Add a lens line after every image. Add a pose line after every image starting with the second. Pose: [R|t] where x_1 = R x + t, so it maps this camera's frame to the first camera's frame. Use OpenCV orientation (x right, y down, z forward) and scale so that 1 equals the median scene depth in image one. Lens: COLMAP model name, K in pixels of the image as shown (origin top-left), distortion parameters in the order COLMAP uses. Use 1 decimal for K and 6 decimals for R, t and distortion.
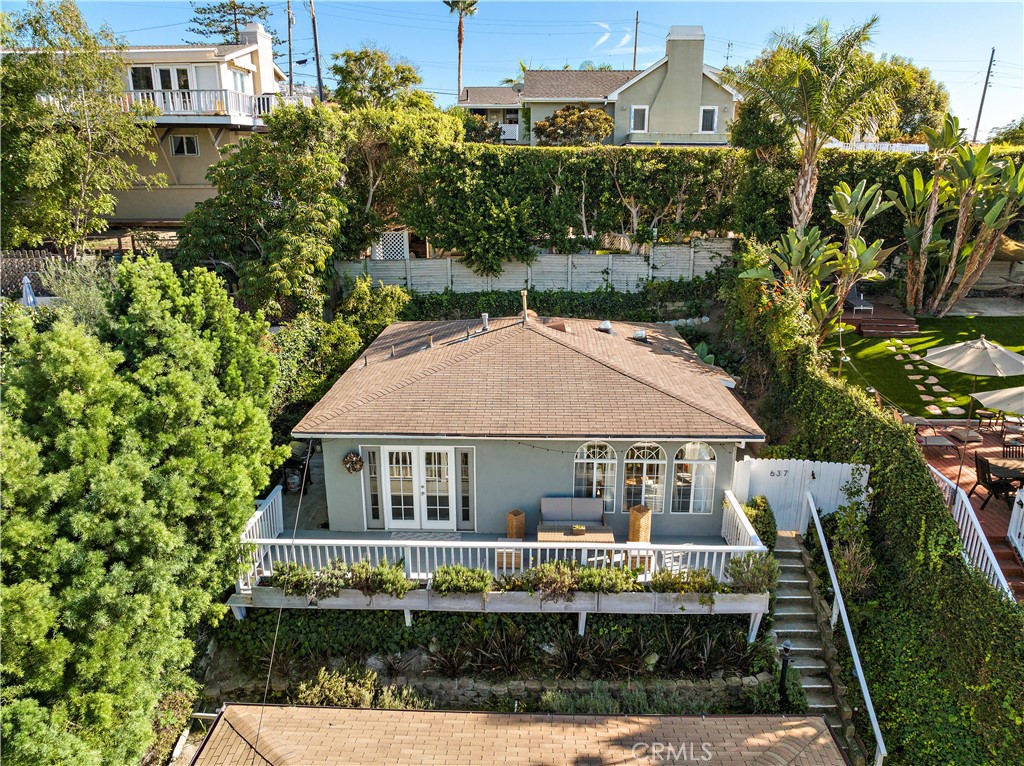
lens RADIAL K [[718.9, 0, 518.1], [0, 718.9, 385.5], [0, 0, 1]] dist [-0.036893, 0.001494]
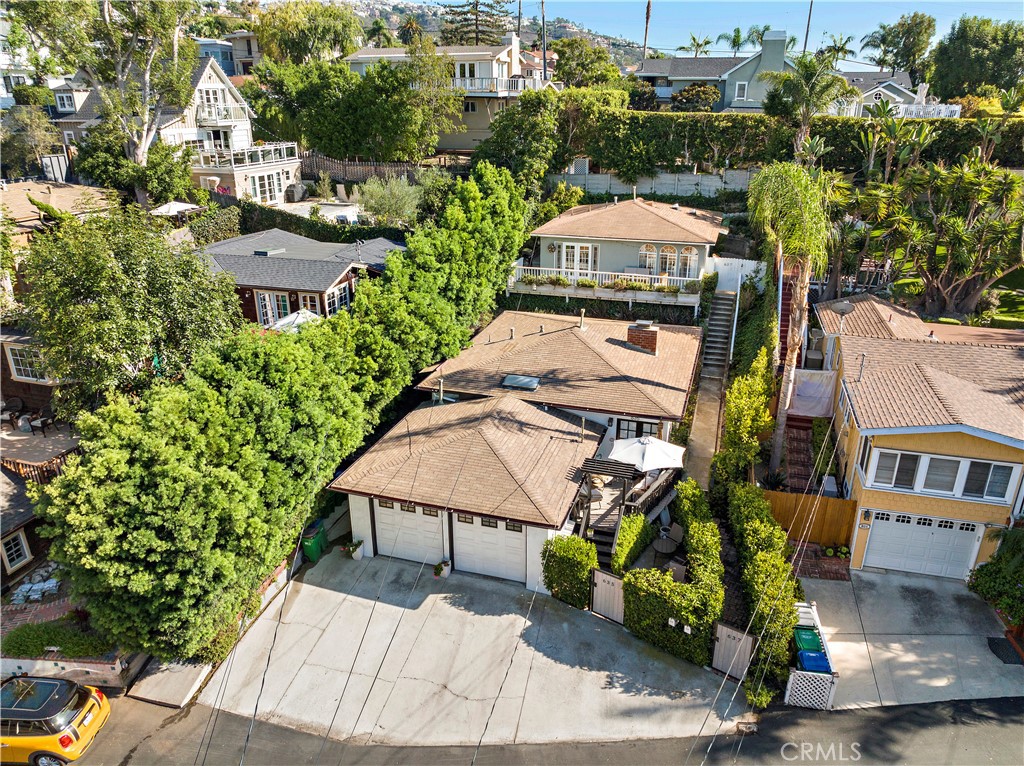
lens RADIAL K [[718.9, 0, 518.1], [0, 718.9, 385.5], [0, 0, 1]] dist [-0.036893, 0.001494]
pose [[0.962337, 0.099106, -0.253151, 0.216045], [-0.077058, 0.992433, 0.095599, 0.221657], [0.260710, -0.072491, 0.962692, -0.943681]]
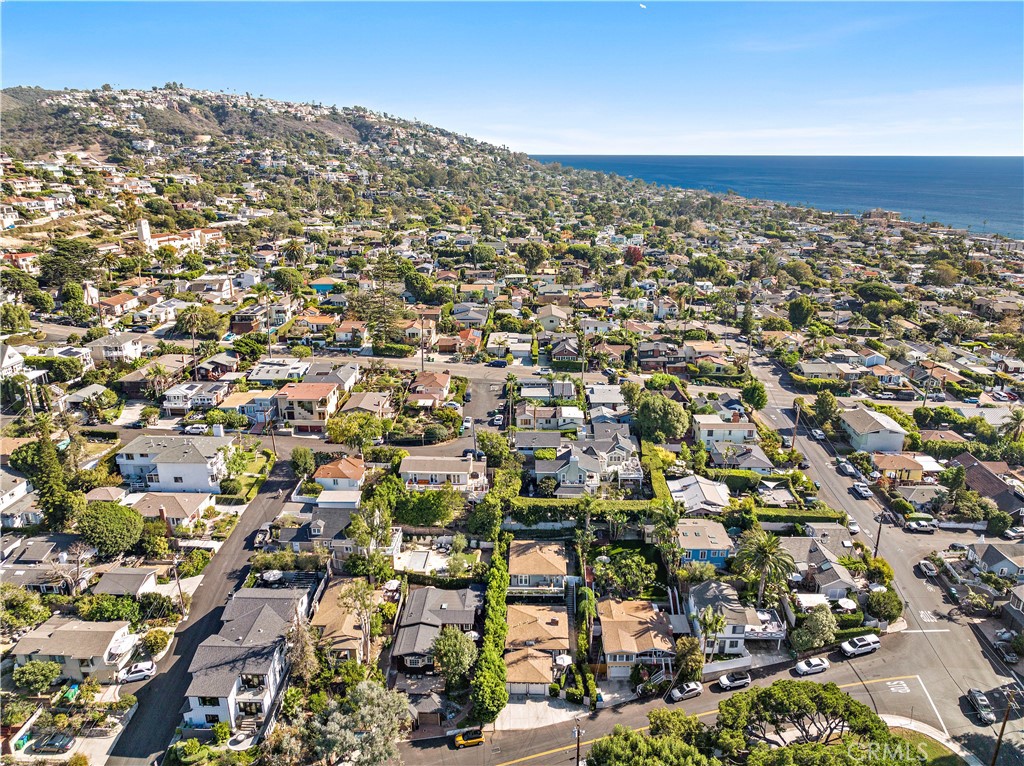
lens RADIAL K [[718.9, 0, 518.1], [0, 718.9, 385.5], [0, 0, 1]] dist [-0.036893, 0.001494]
pose [[0.999986, -0.003459, -0.003908, -0.100528], [0.003542, 0.999762, 0.021536, -1.346282], [0.003832, -0.021550, 0.999760, -4.244258]]
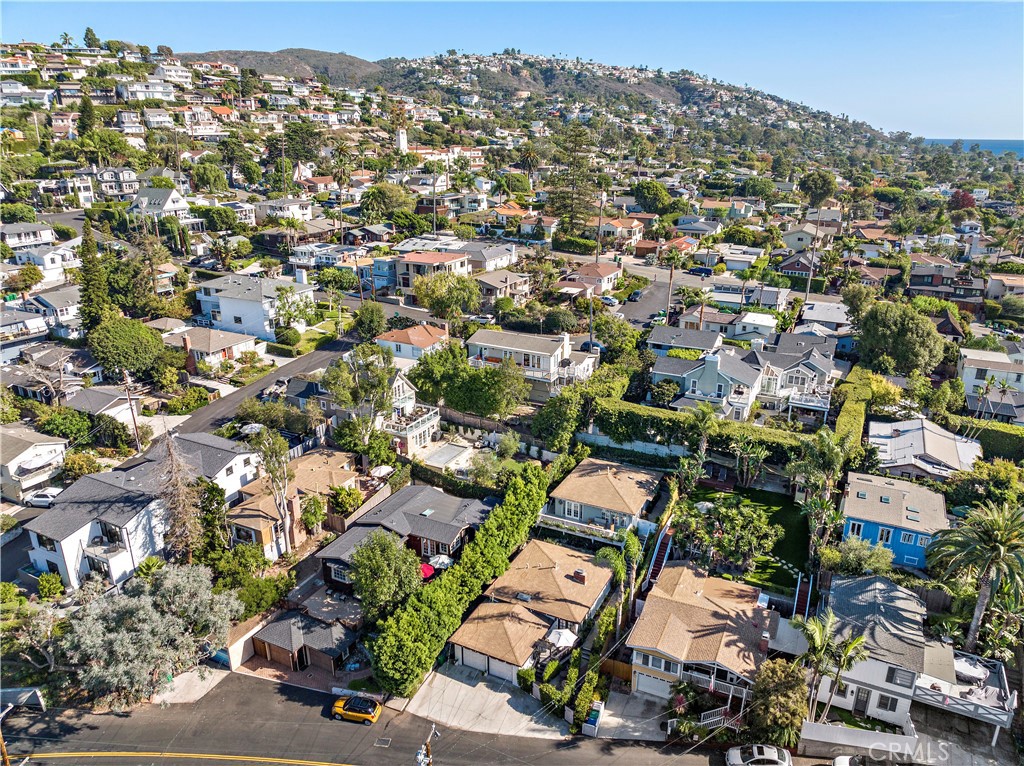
lens RADIAL K [[718.9, 0, 518.1], [0, 718.9, 385.5], [0, 0, 1]] dist [-0.036893, 0.001494]
pose [[0.904792, 0.141891, -0.401520, 0.893470], [-0.123507, 0.989768, 0.071455, -0.653732], [0.407550, -0.015062, 0.913059, -2.360184]]
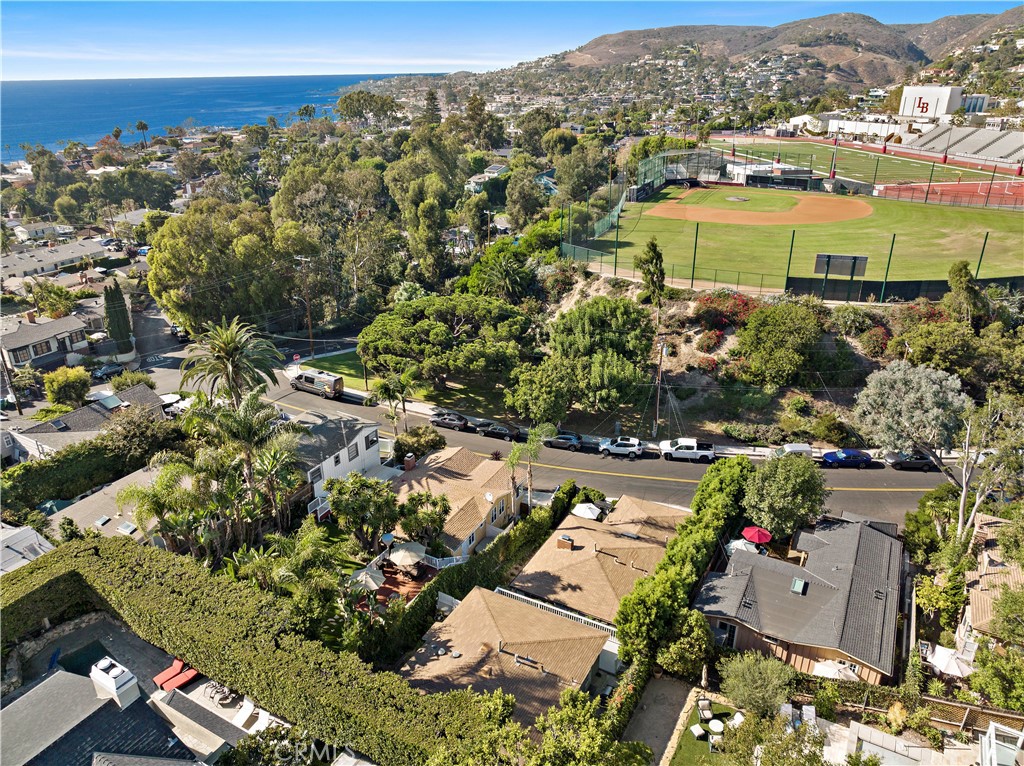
lens RADIAL K [[718.9, 0, 518.1], [0, 718.9, 385.5], [0, 0, 1]] dist [-0.036893, 0.001494]
pose [[-0.890239, -0.182313, 0.417417, -0.618740], [0.135599, 0.768779, 0.624974, -1.598925], [-0.434842, 0.612977, -0.659675, 1.502681]]
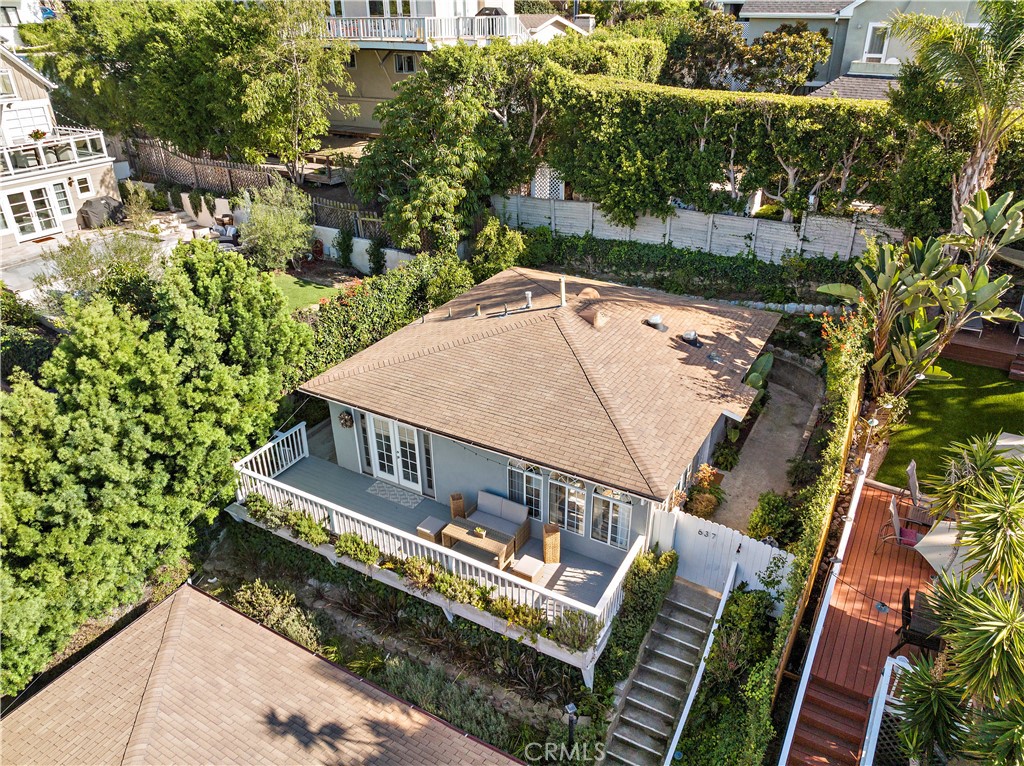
lens RADIAL K [[718.9, 0, 518.1], [0, 718.9, 385.5], [0, 0, 1]] dist [-0.036893, 0.001494]
pose [[0.879121, 0.215481, -0.425105, 0.324770], [-0.129296, 0.966335, 0.222439, -0.157217], [0.458725, -0.140587, 0.877386, 0.054180]]
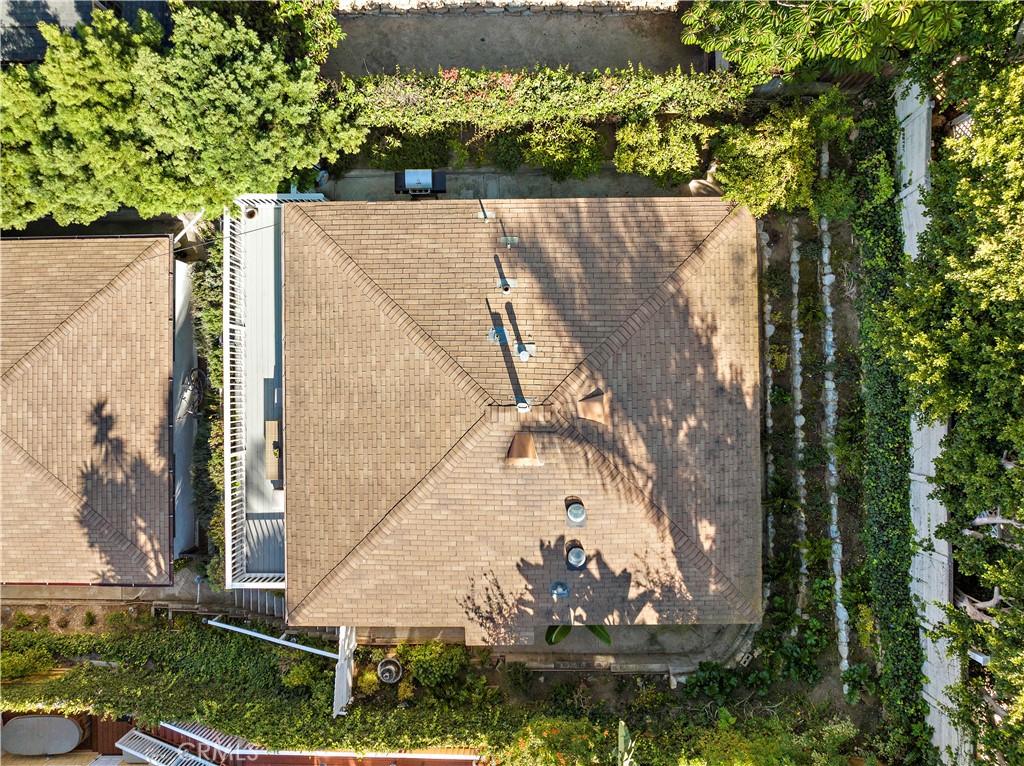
lens RADIAL K [[718.9, 0, 518.1], [0, 718.9, 385.5], [0, 0, 1]] dist [-0.036893, 0.001494]
pose [[0.029430, 0.999513, -0.010329, -0.003967], [-0.280250, 0.018170, 0.959755, -0.661495], [0.959476, -0.025351, 0.280649, 0.615521]]
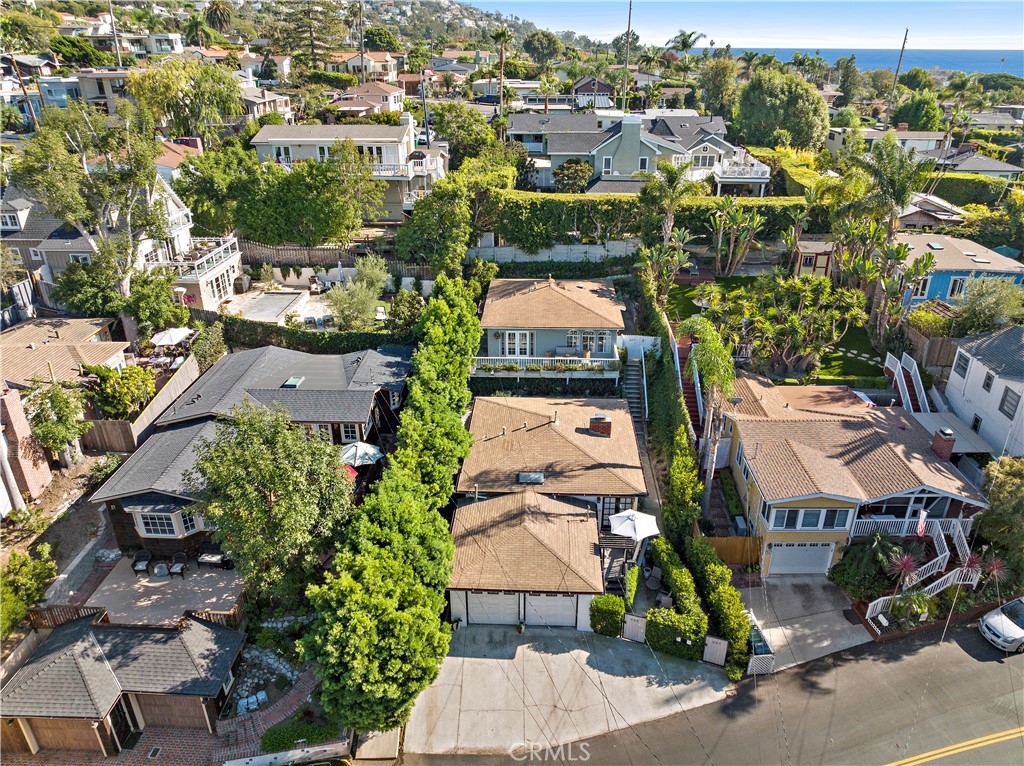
lens RADIAL K [[718.9, 0, 518.1], [0, 718.9, 385.5], [0, 0, 1]] dist [-0.036893, 0.001494]
pose [[0.999876, 0.001395, -0.015659, -0.054291], [0.000969, 0.988693, 0.149949, -0.096507], [0.015691, -0.149946, 0.988570, -1.366384]]
